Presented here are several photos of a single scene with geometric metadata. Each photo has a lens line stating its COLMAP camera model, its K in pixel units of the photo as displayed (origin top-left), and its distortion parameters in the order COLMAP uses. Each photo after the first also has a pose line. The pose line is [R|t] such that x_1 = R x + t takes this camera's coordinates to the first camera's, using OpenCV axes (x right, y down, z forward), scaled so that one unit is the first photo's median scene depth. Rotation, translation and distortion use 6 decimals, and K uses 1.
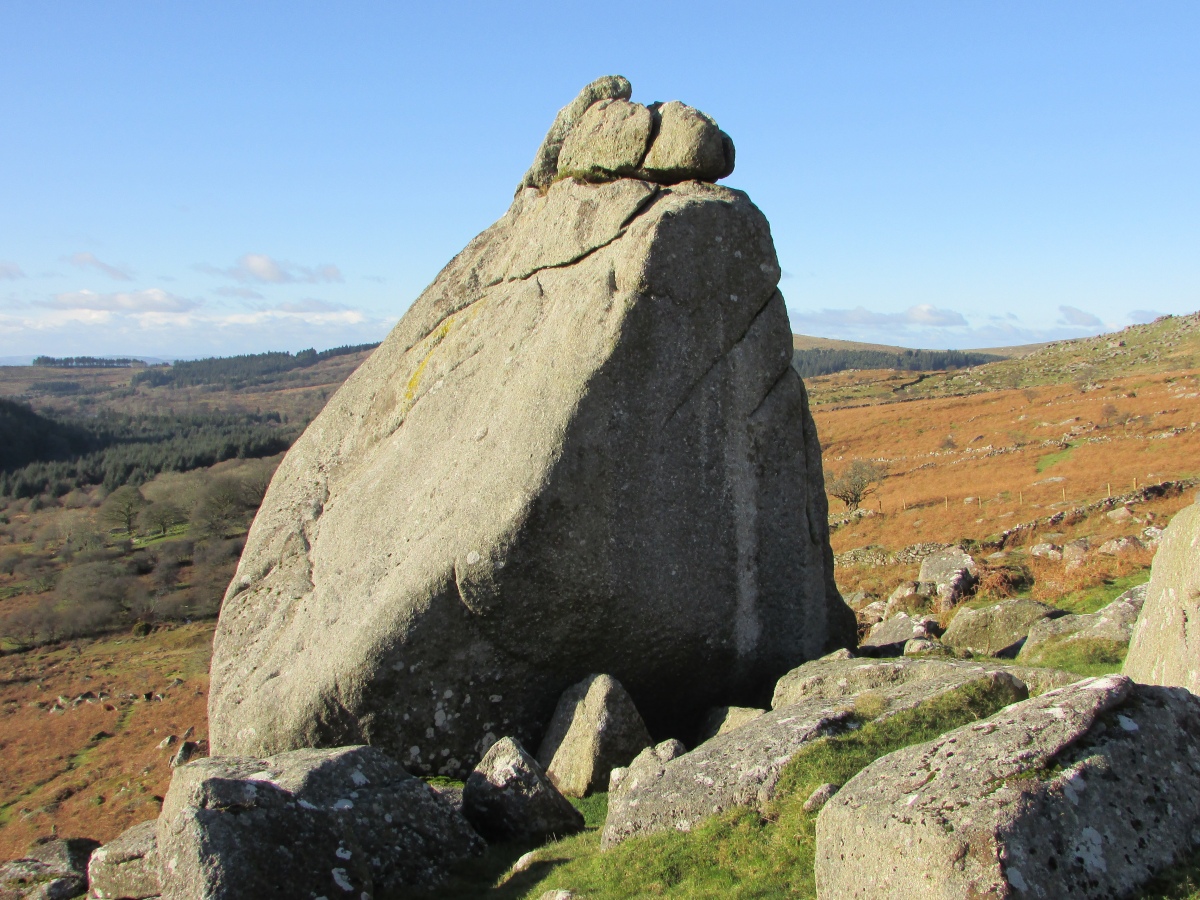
lens RADIAL K [[887.5, 0, 600.1], [0, 887.5, 448.3], [0, 0, 1]] dist [-0.010900, -0.001694]
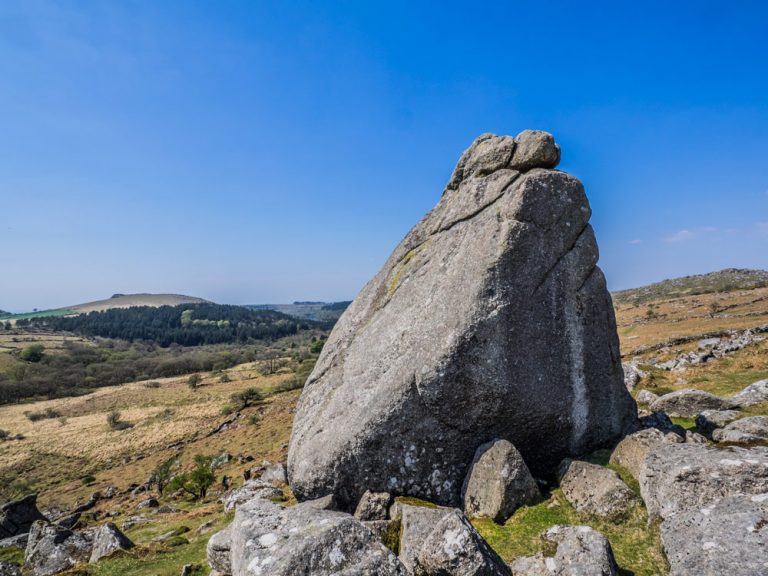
lens RADIAL K [[568.0, 0, 383.4], [0, 568.0, 288.8], [0, 0, 1]] dist [-0.010900, -0.001694]
pose [[0.976840, -0.017512, -0.213251, 0.026484], [0.012849, 0.999647, -0.023236, -0.016646], [0.213583, 0.019957, 0.976721, -0.176627]]
